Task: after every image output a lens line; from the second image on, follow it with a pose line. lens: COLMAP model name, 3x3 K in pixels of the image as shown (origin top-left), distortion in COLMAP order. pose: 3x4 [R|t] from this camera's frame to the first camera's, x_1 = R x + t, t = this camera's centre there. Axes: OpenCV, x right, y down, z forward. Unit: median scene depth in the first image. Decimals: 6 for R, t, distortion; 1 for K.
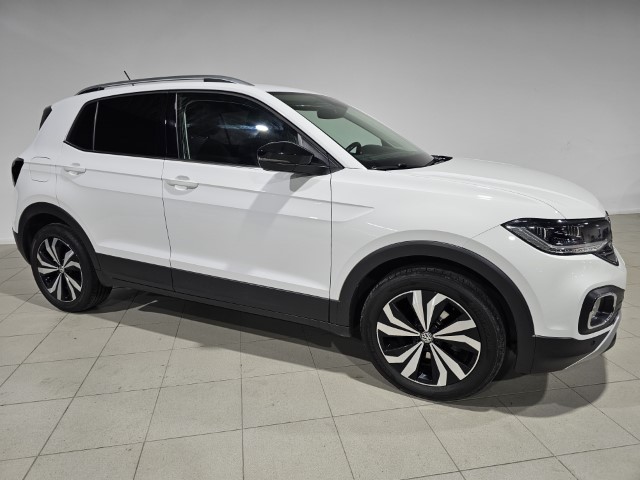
lens RADIAL K [[440.0, 0, 319.5], [0, 440.0, 243.8], [0, 0, 1]] dist [0.038651, -0.042337]
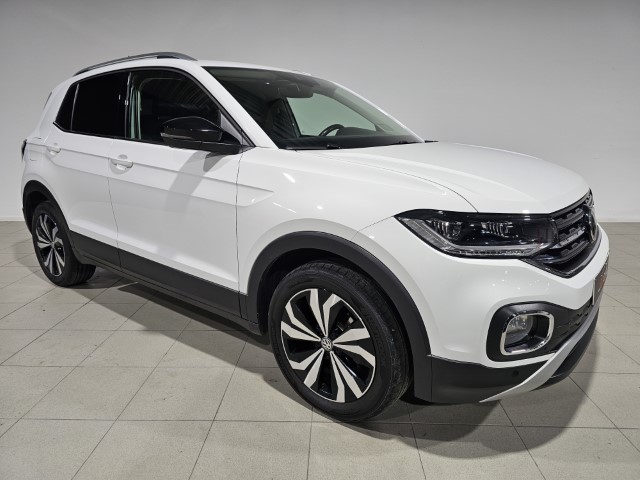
lens RADIAL K [[440.0, 0, 318.5], [0, 440.0, 243.8], [0, 0, 1]] dist [0.038651, -0.042337]
pose [[0.975866, 0.058979, -0.210257, 0.371934], [-0.056806, 0.998251, 0.016361, 0.003118], [0.210854, -0.004023, 0.977509, 0.146954]]
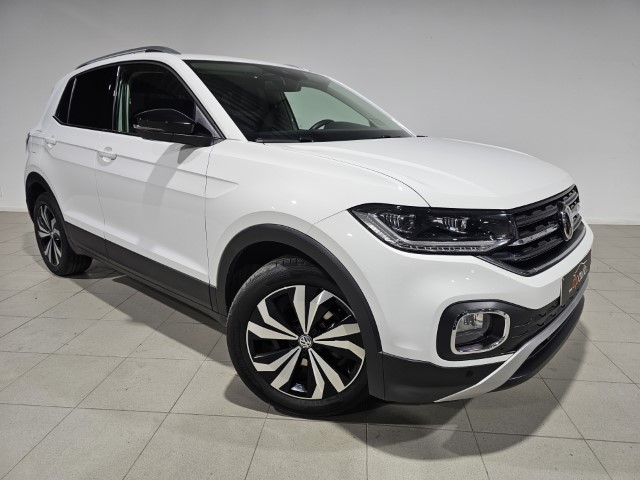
lens RADIAL K [[440.0, 0, 319.9], [0, 440.0, 239.3], [0, 0, 1]] dist [0.038651, -0.042337]
pose [[0.962417, 0.076173, -0.260675, 0.476727], [-0.074442, 0.997088, 0.016523, 0.002301], [0.261174, 0.003503, 0.965285, 0.181582]]
